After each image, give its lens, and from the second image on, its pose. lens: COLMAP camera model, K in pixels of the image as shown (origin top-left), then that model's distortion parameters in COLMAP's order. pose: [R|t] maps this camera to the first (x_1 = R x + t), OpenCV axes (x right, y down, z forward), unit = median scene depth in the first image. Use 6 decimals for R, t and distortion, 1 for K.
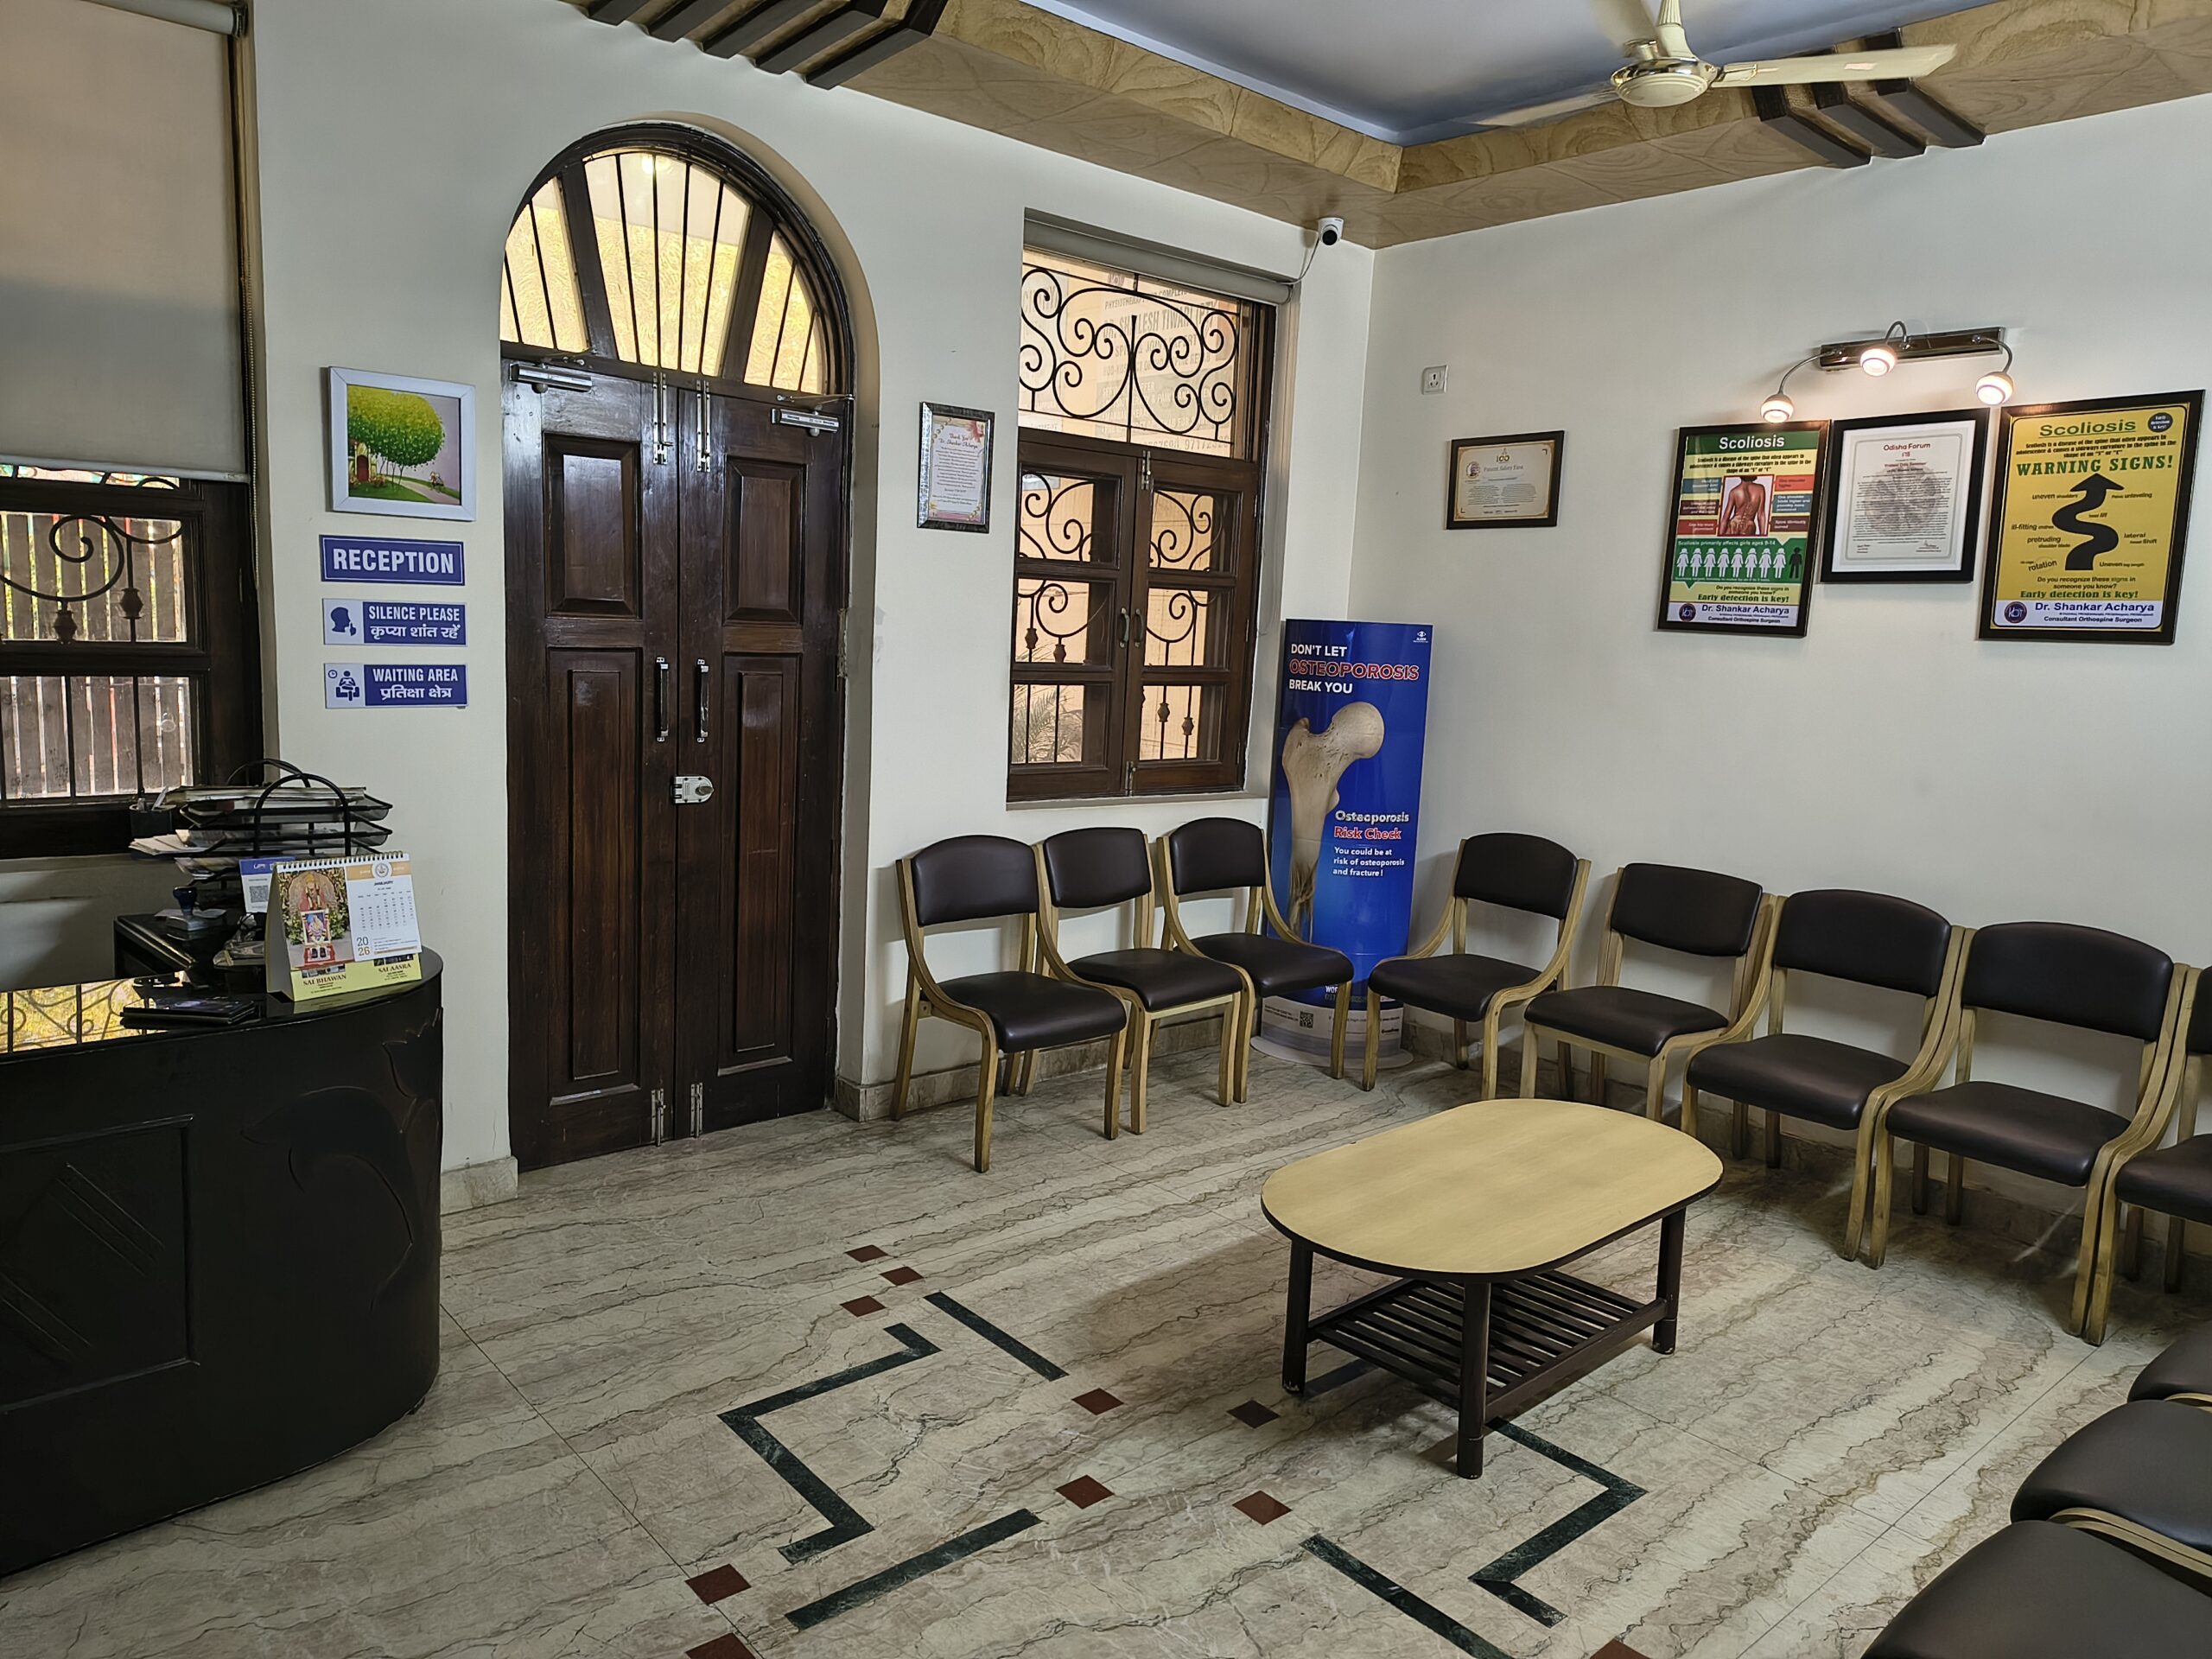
lens RADIAL K [[1518.5, 0, 1109.5], [0, 1518.5, 825.7], [0, 0, 1]] dist [0.041985, -0.021924]
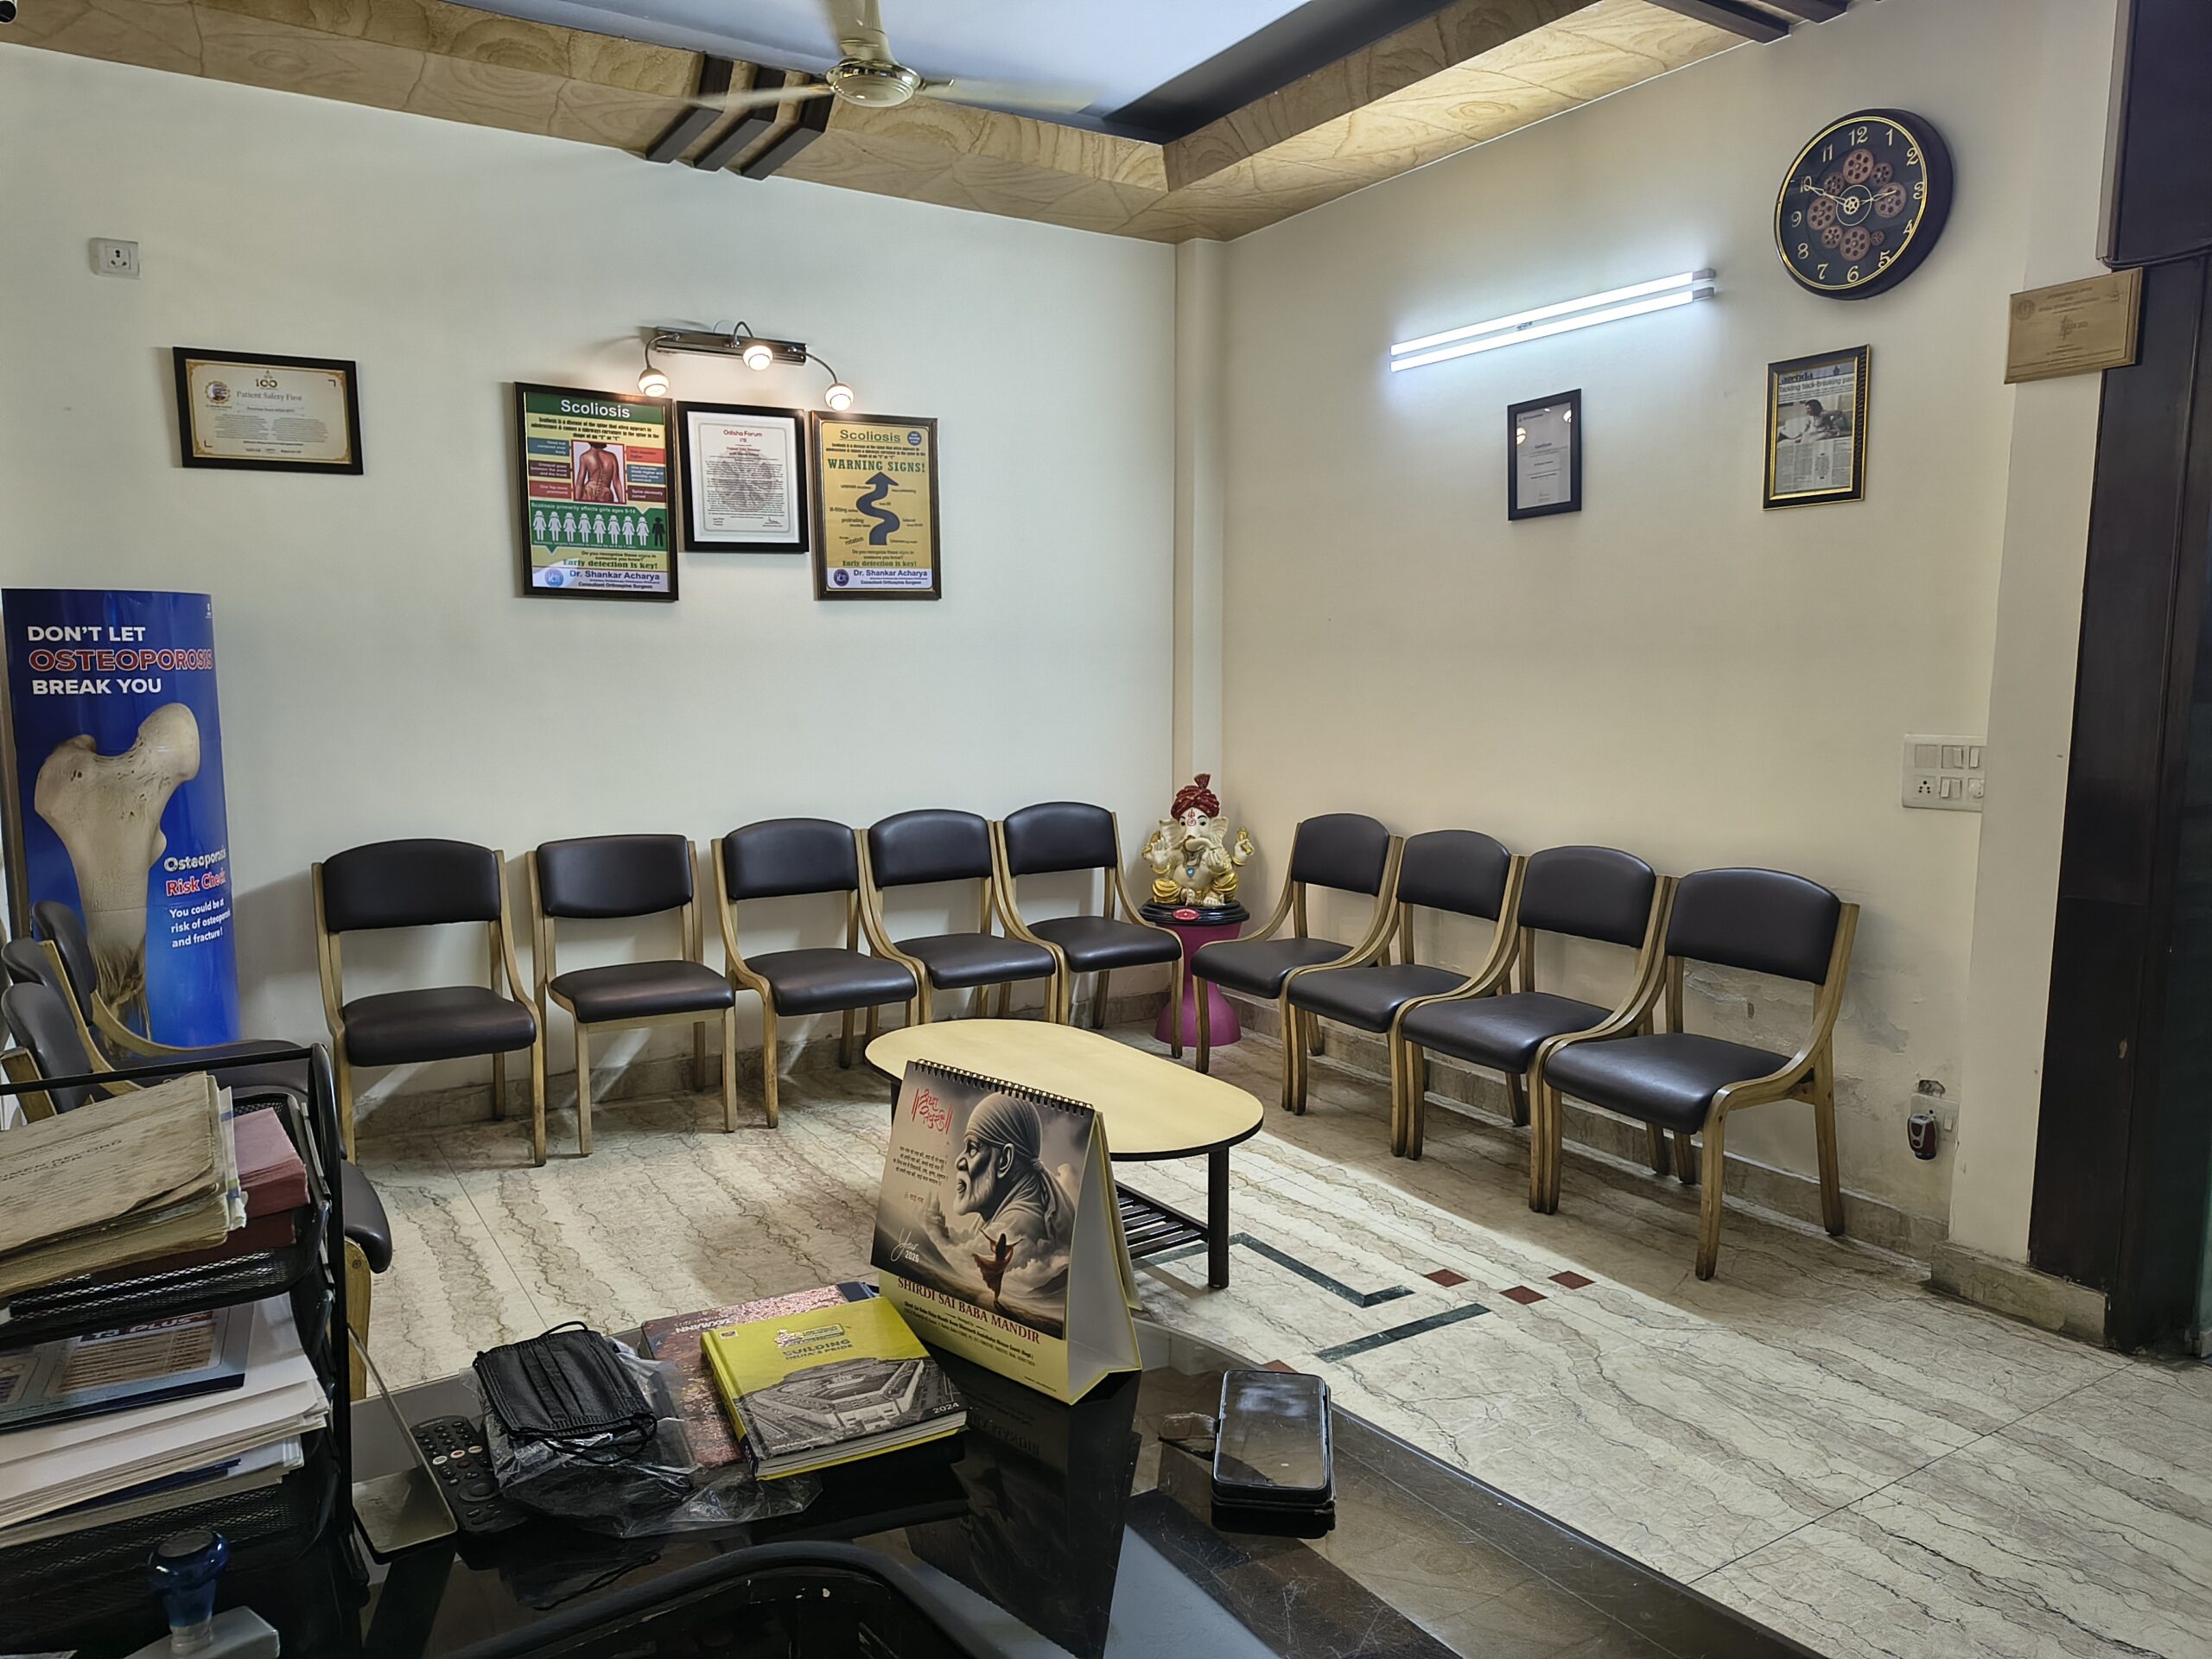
lens RADIAL K [[1518.5, 0, 1112.5], [0, 1518.5, 846.4], [0, 0, 1]] dist [0.041985, -0.021924]
pose [[0.164453, -0.173276, 0.971046, -0.558444], [0.145823, 0.977903, 0.149803, -0.069188], [-0.975546, 0.116965, 0.186087, 0.511953]]
